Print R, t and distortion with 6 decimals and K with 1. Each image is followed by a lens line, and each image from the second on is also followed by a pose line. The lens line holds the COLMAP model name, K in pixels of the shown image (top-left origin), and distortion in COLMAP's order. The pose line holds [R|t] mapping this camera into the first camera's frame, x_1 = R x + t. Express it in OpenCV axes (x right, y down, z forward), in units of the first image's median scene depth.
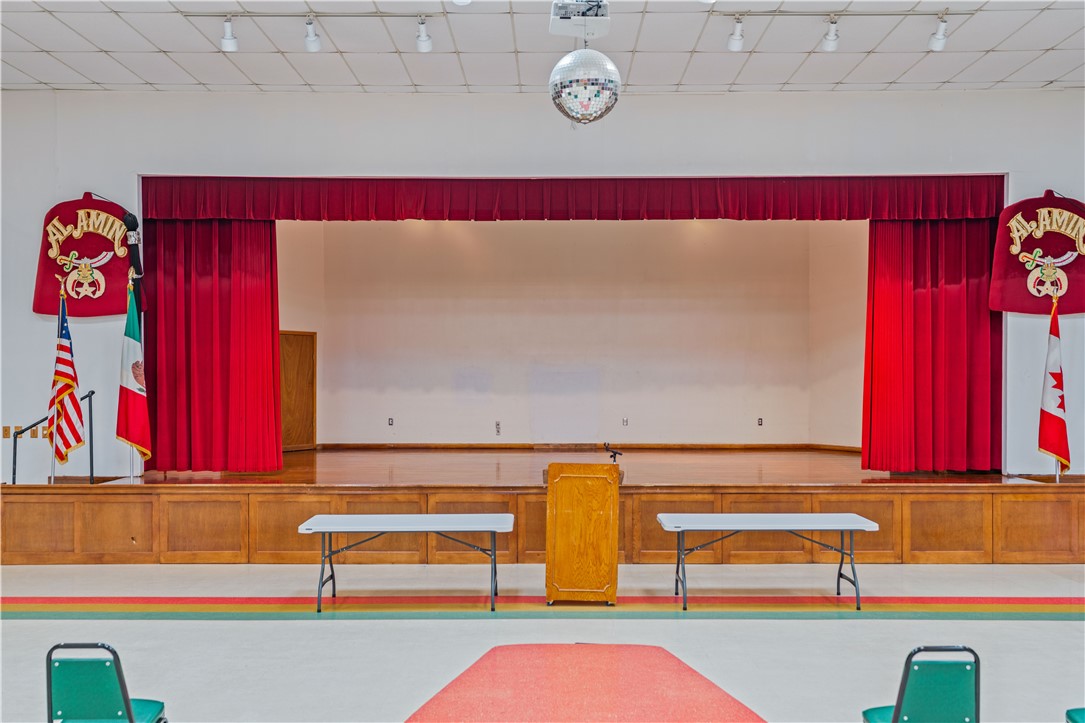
lens RADIAL K [[1074.2, 0, 542.7], [0, 1074.2, 366.7], [0, 0, 1]] dist [-0.003021, 0.000000]
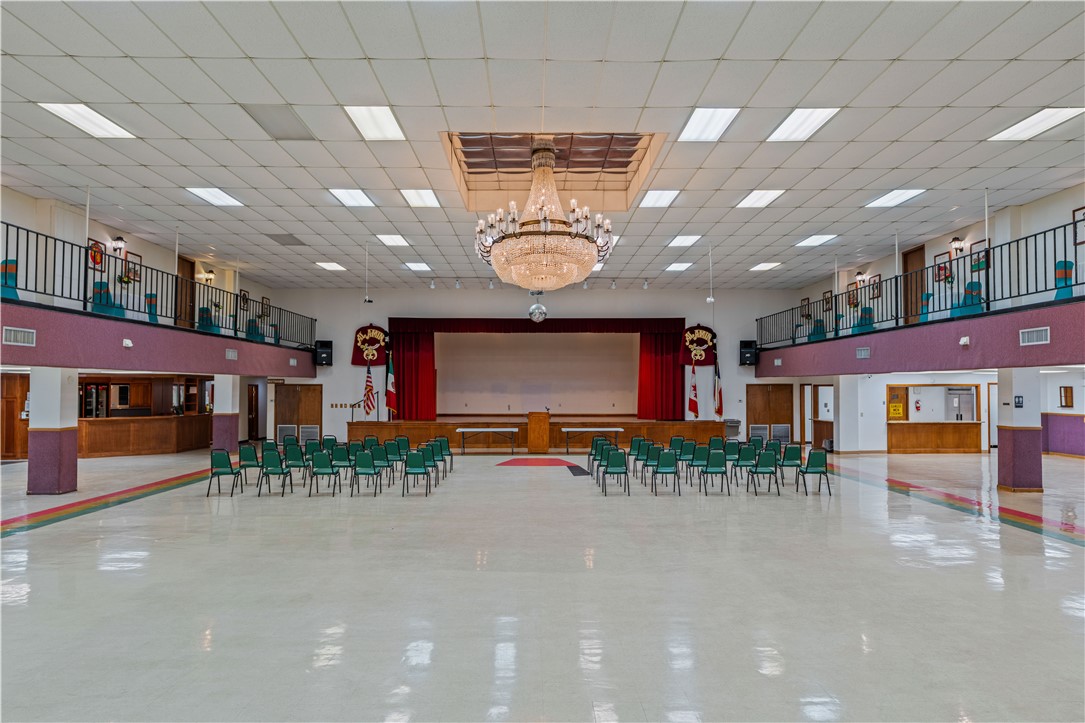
lens RADIAL K [[714.9, 0, 544.6], [0, 714.9, 363.4], [0, 0, 1]] dist [0.008939, -0.004208]
pose [[0.999758, 0.001159, 0.021963, 0.004530], [-0.000624, 0.999704, -0.024324, -0.006792], [-0.021984, 0.024305, 0.999463, -0.949937]]
